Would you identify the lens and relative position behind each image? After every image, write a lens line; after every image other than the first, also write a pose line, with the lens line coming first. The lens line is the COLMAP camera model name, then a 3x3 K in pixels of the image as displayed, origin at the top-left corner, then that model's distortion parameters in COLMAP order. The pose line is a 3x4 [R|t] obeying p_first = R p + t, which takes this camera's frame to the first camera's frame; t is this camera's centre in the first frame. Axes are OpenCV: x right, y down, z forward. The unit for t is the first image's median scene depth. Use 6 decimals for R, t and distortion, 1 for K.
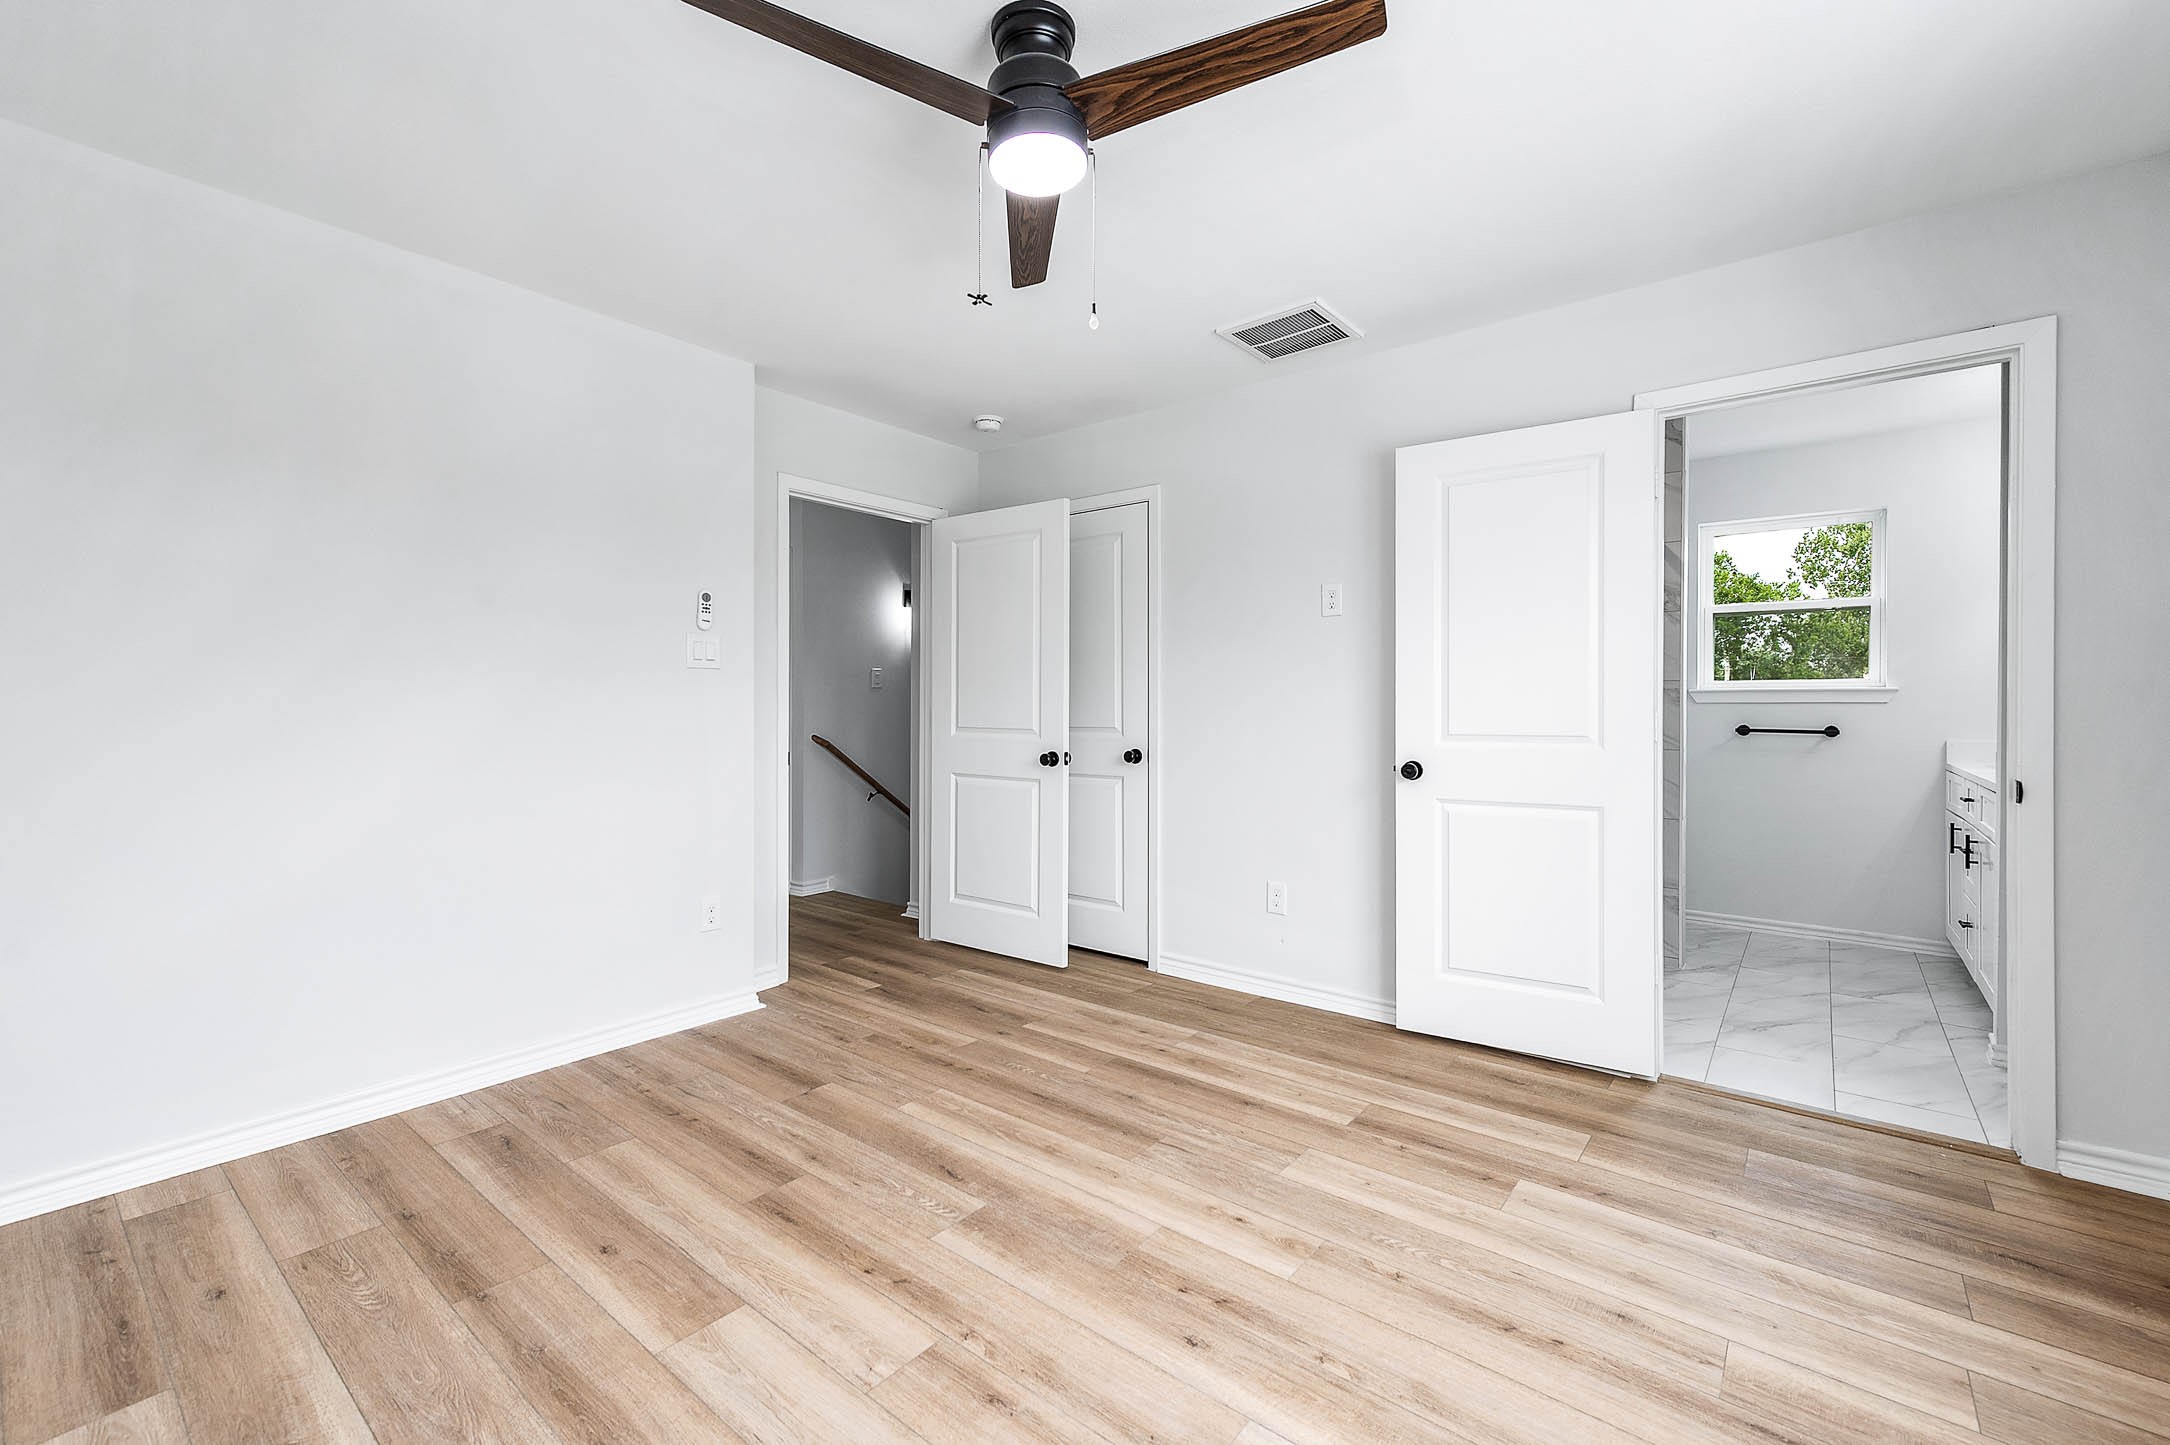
lens RADIAL K [[918.7, 0, 1073.6], [0, 918.7, 722.7], [0, 0, 1]] dist [0.008512, 0.001236]
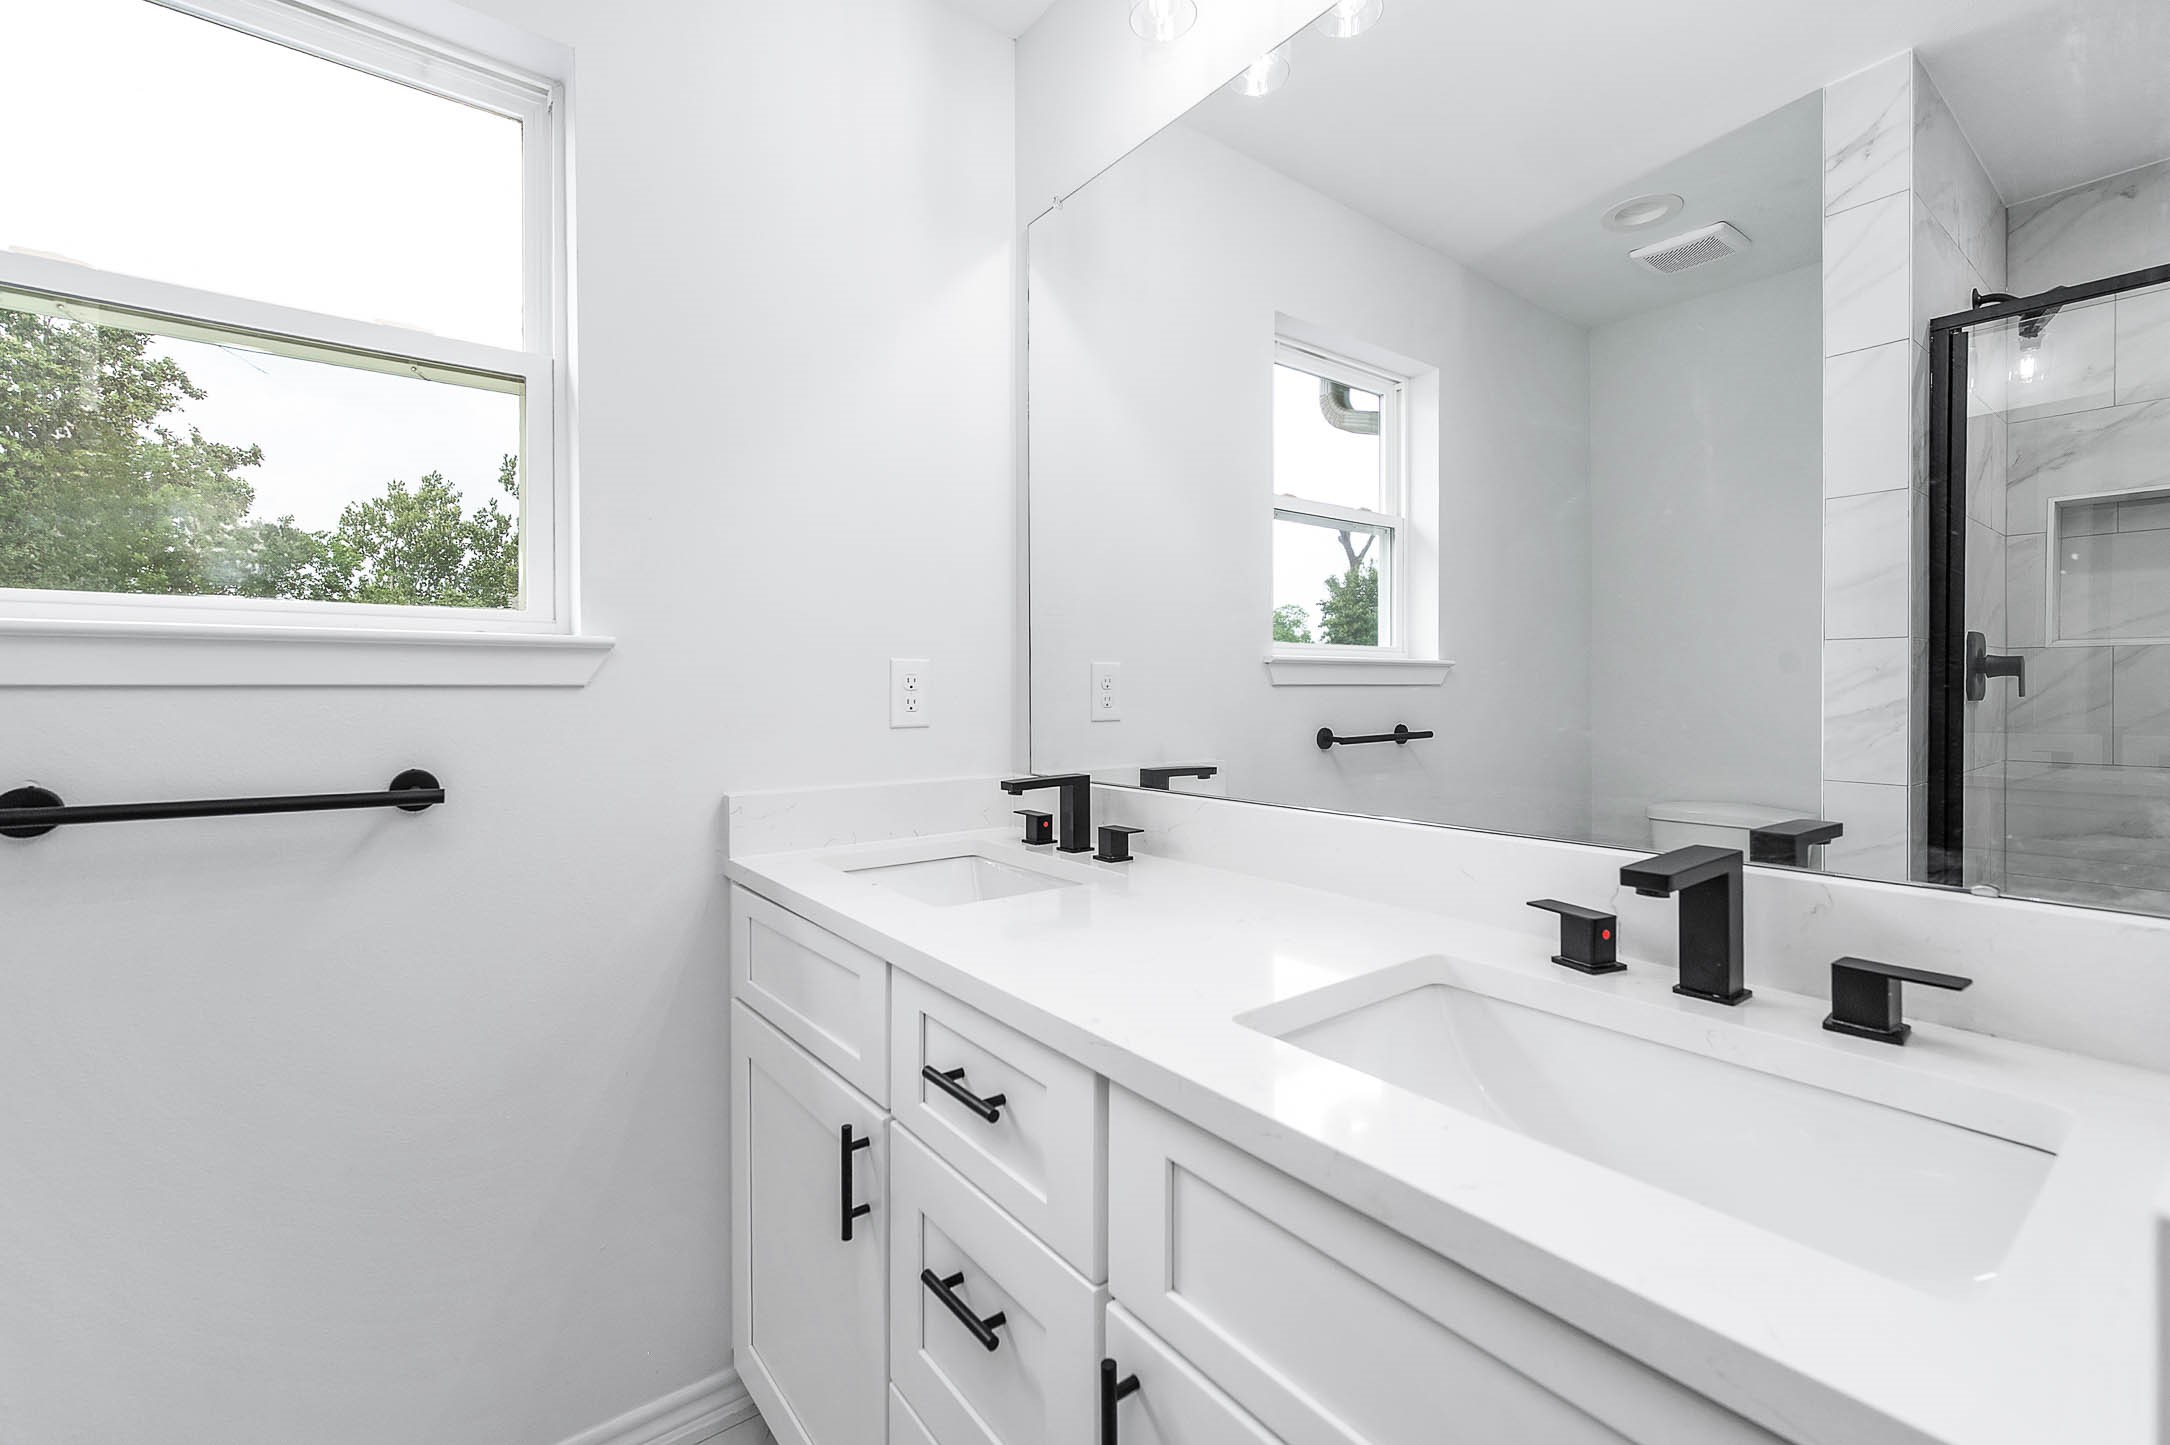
lens RADIAL K [[918.7, 0, 1089.2], [0, 918.7, 690.5], [0, 0, 1]] dist [0.008512, 0.001236]
pose [[0.228847, -0.002629, 0.973459, 0.550368], [0.015695, 0.999876, -0.000990, -0.015543], [-0.973336, 0.015505, 0.228860, 0.681491]]
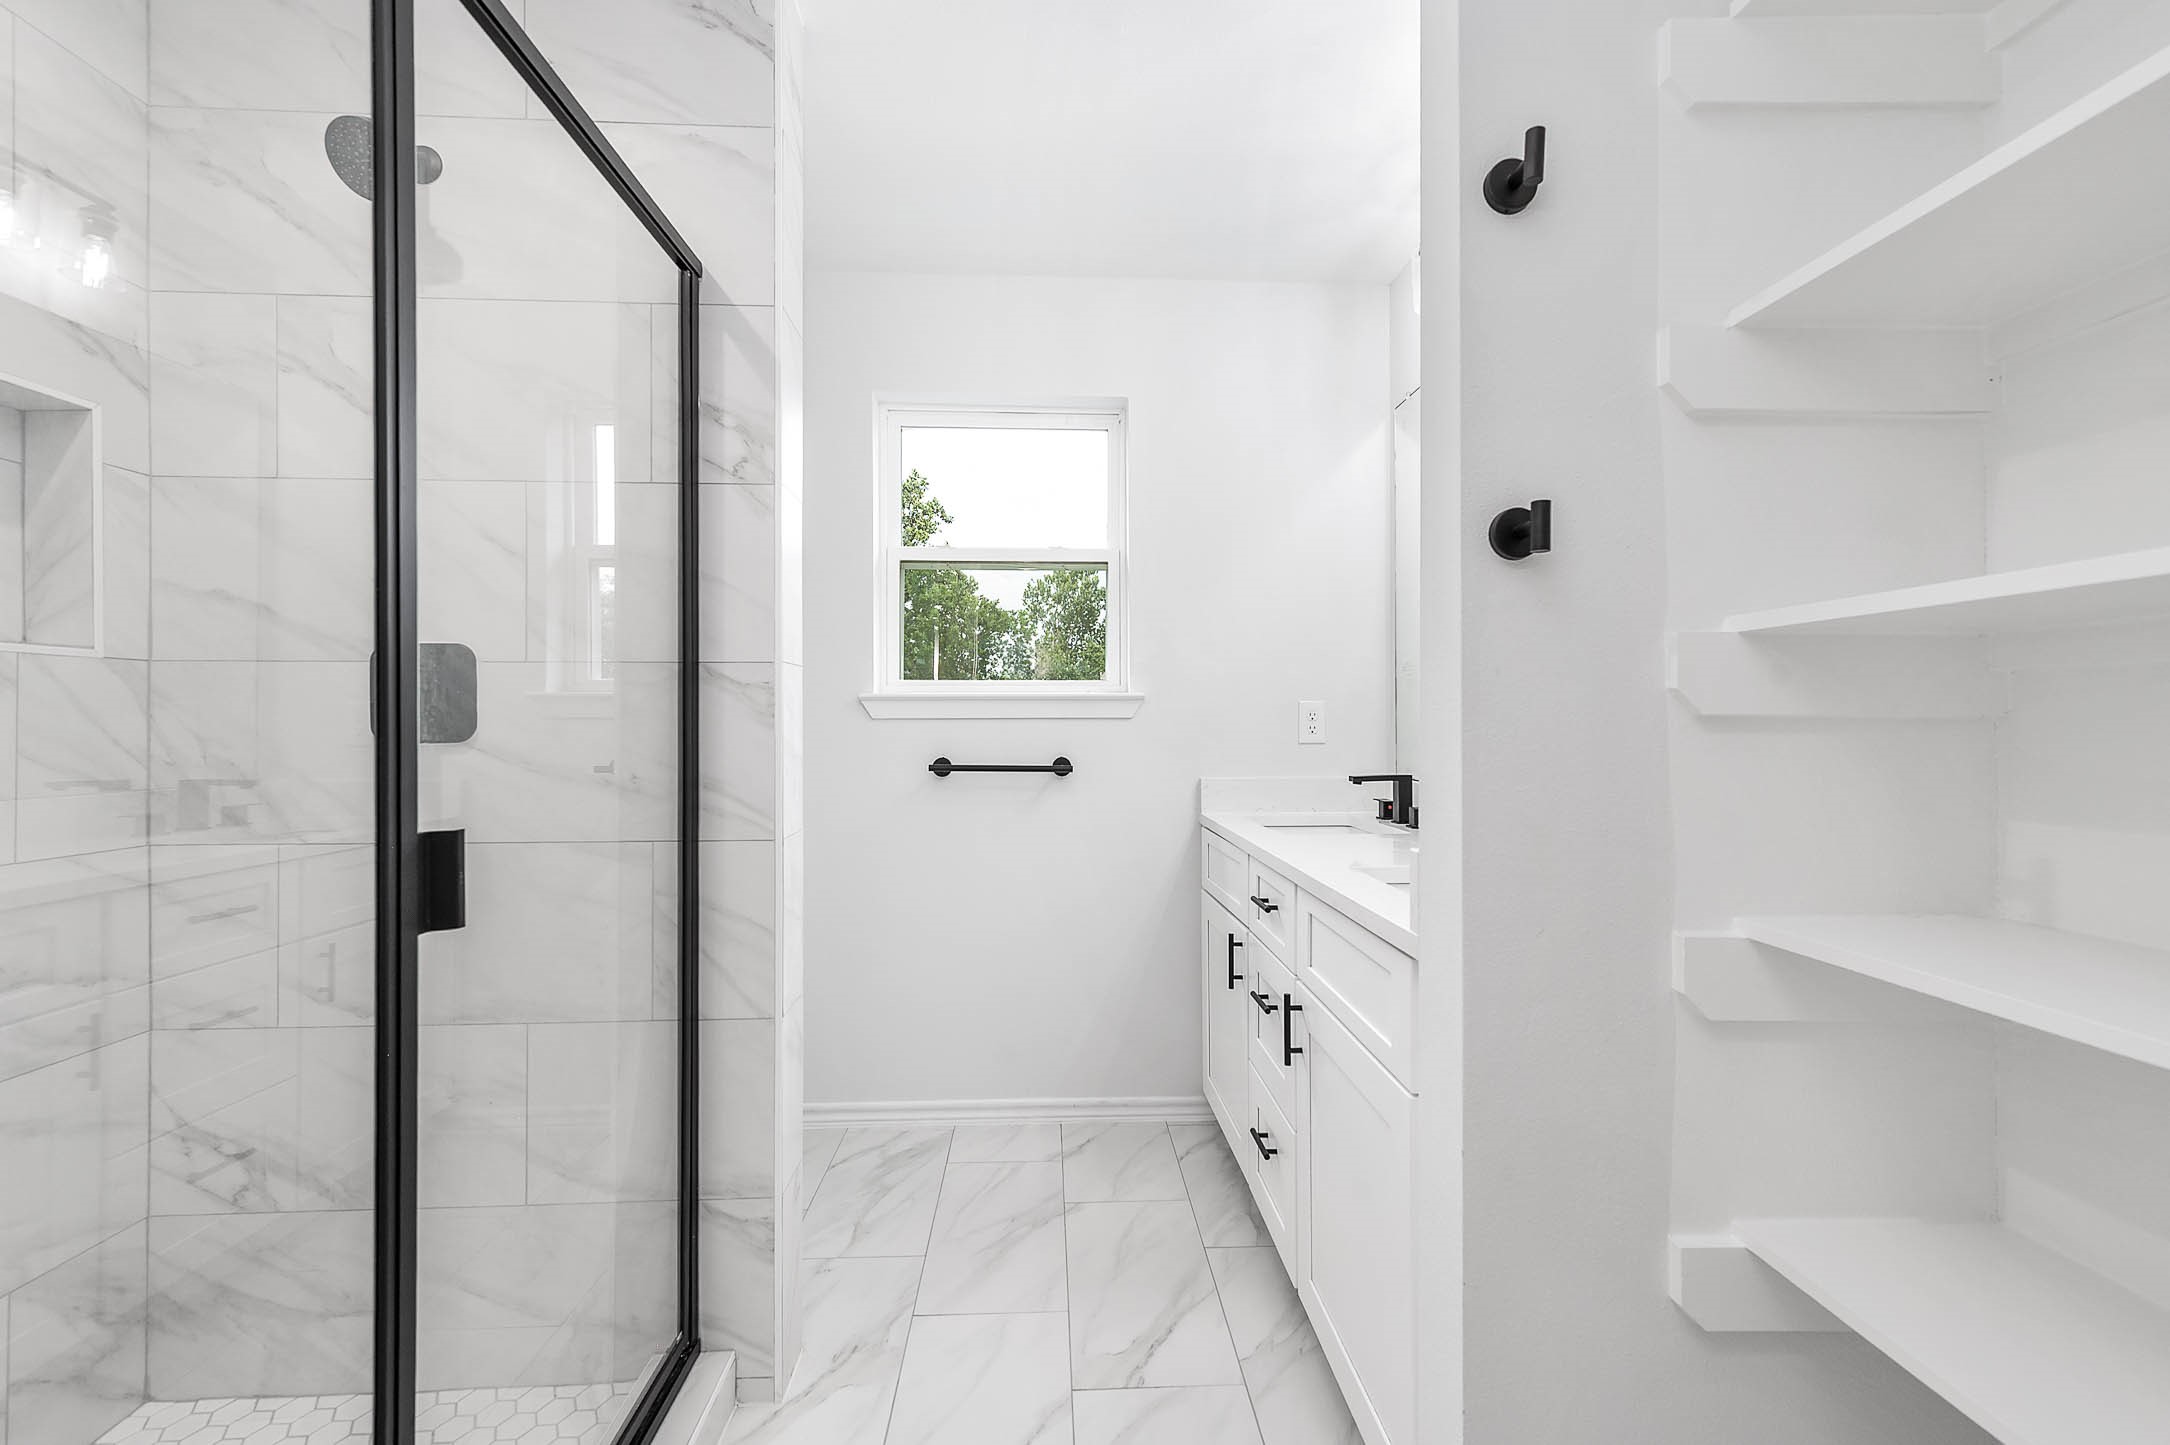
lens RADIAL K [[918.7, 0, 1078.3], [0, 918.7, 715.2], [0, 0, 1]] dist [0.008512, 0.001236]
pose [[0.752165, 0.003236, 0.658967, 0.403937], [0.013035, 0.999719, -0.019787, -0.011082], [-0.658846, 0.023473, 0.751912, 0.504675]]
